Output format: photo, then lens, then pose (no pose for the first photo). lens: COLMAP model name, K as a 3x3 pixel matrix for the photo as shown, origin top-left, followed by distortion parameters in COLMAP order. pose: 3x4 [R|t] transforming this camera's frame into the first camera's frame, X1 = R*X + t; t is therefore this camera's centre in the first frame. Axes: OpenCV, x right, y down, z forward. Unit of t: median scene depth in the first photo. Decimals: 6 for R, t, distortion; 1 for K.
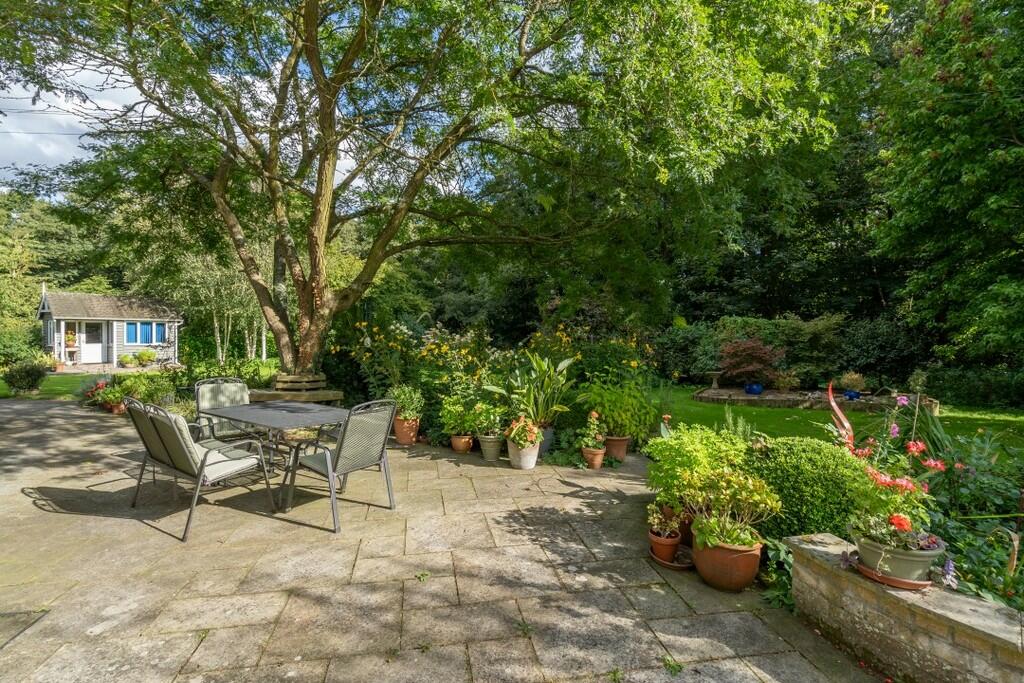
lens RADIAL K [[470.3, 0, 513.8], [0, 470.3, 337.7], [0, 0, 1]] dist [0.000475, 0.000727]
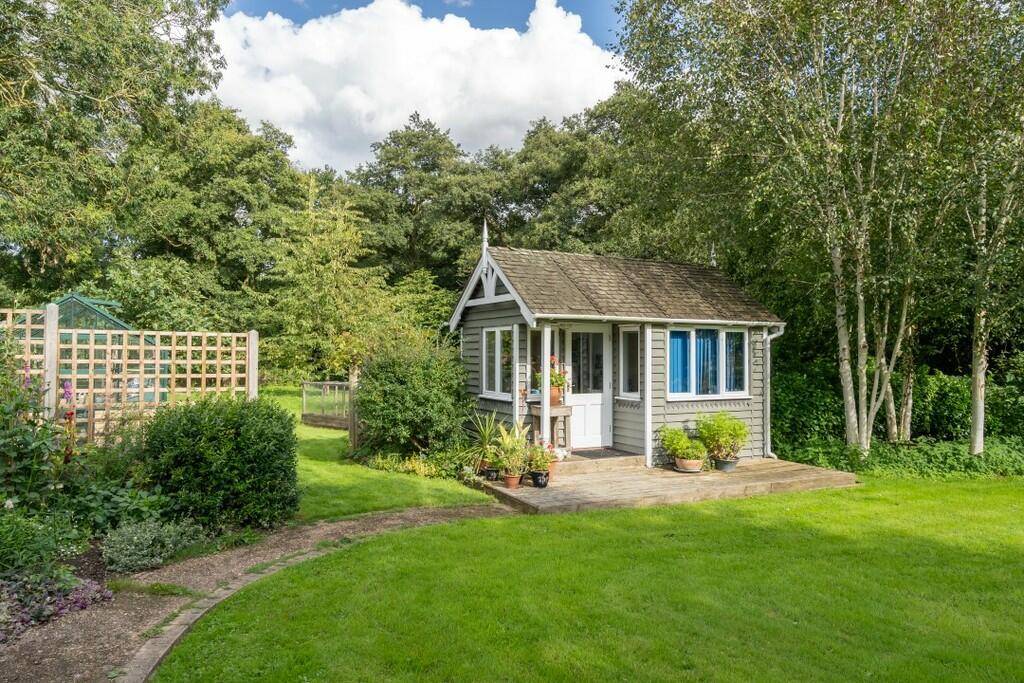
lens RADIAL K [[685.1, 0, 511.0], [0, 685.1, 344.3], [0, 0, 1]] dist [0.000646, 0.000419]
pose [[0.879196, -0.009215, -0.476370, -0.693841], [-0.008058, 0.999382, -0.034204, -0.005497], [0.476391, 0.033911, 0.878579, 0.525059]]
